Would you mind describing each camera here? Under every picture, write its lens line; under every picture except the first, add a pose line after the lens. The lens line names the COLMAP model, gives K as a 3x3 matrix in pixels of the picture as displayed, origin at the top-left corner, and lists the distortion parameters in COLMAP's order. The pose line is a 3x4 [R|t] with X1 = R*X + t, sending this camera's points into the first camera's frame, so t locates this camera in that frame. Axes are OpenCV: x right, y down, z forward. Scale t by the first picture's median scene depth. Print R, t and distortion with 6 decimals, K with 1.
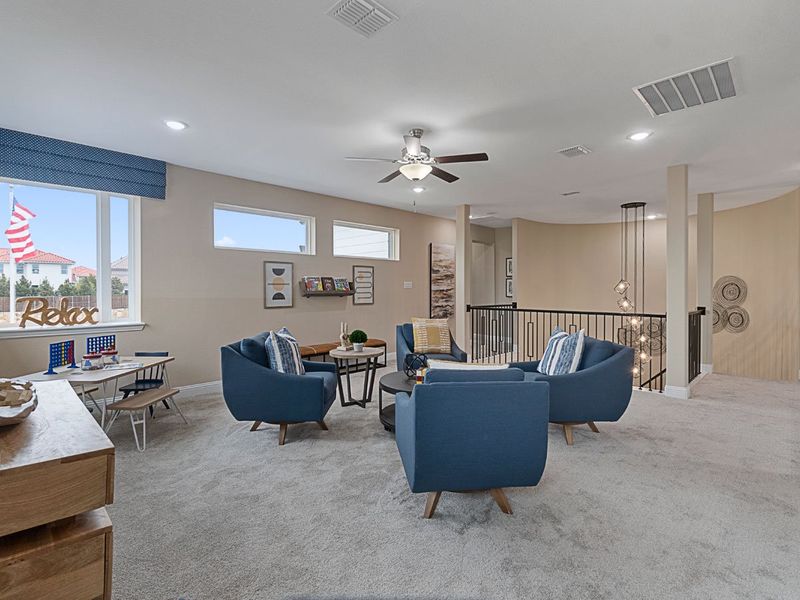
lens RADIAL K [[402.8, 0, 378.9], [0, 402.8, 289.7], [0, 0, 1]] dist [0.000092, 0.000756]
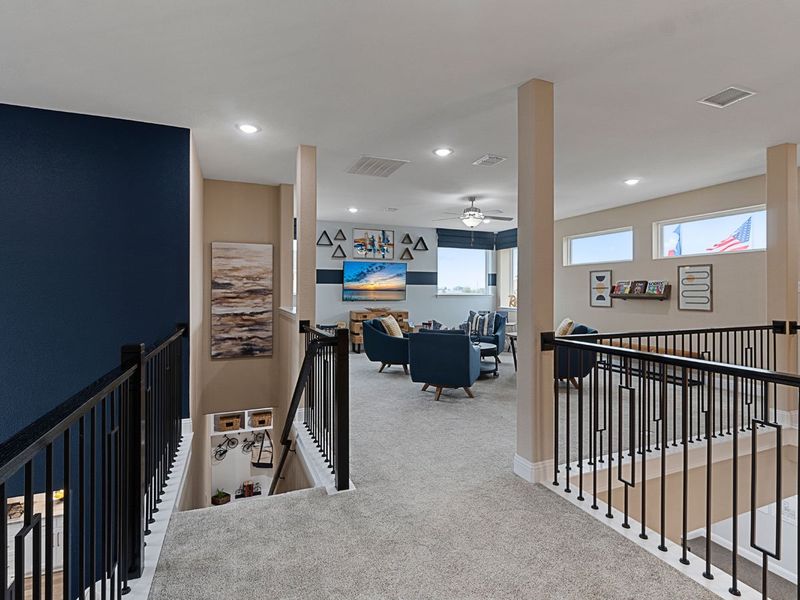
lens RADIAL K [[402.8, 0, 400.5], [0, 402.8, 298.0], [0, 0, 1]] dist [0.000092, 0.000756]
pose [[-0.357758, 0.015394, -0.933688, 1.125793], [-0.004216, 0.999827, 0.018099, -0.002969], [0.933805, 0.010412, -0.357631, 0.840696]]
